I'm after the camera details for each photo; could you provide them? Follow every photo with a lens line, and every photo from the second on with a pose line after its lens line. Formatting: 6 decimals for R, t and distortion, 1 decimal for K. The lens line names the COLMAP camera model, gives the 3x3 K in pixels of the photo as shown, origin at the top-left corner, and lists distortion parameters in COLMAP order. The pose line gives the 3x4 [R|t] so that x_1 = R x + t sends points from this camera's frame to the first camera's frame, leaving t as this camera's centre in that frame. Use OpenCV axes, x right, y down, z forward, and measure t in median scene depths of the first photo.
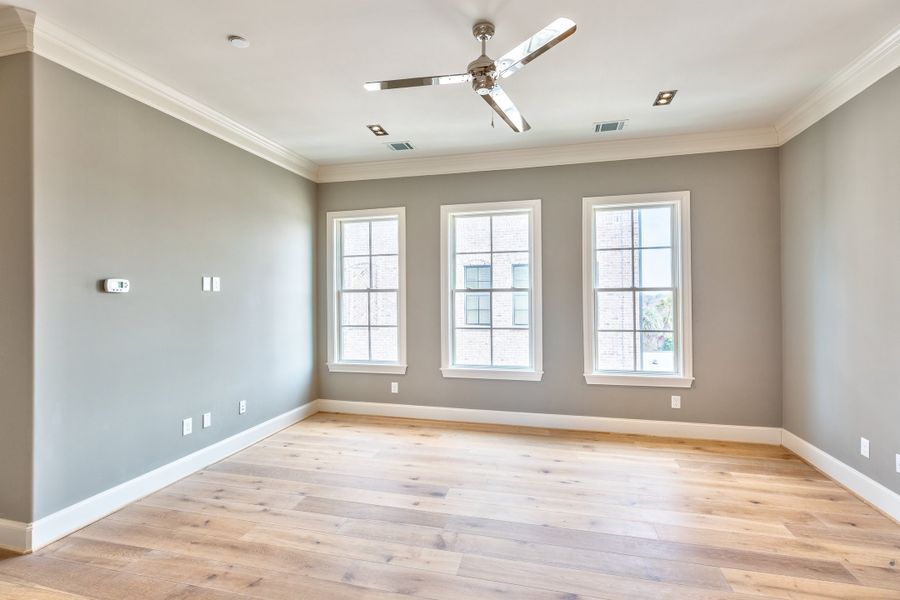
lens RADIAL K [[413.8, 0, 455.9], [0, 413.8, 299.1], [0, 0, 1]] dist [0.000569, 0.000276]
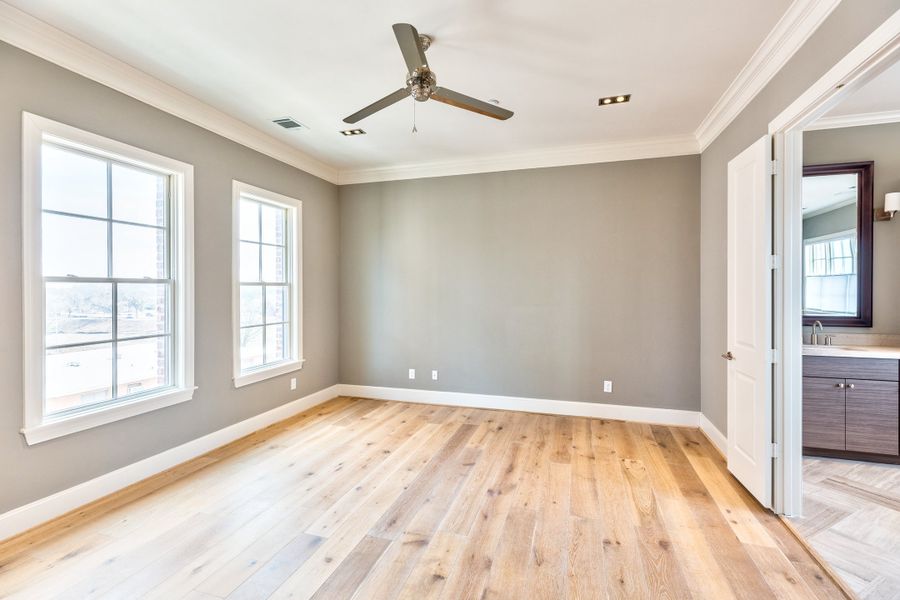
lens RADIAL K [[413.8, 0, 455.9], [0, 413.8, 299.1], [0, 0, 1]] dist [0.000569, 0.000276]
pose [[0.058025, -0.017309, 0.998165, -0.624917], [0.002495, 0.999849, 0.017194, -0.003479], [-0.998312, 0.001493, 0.058059, 0.531010]]
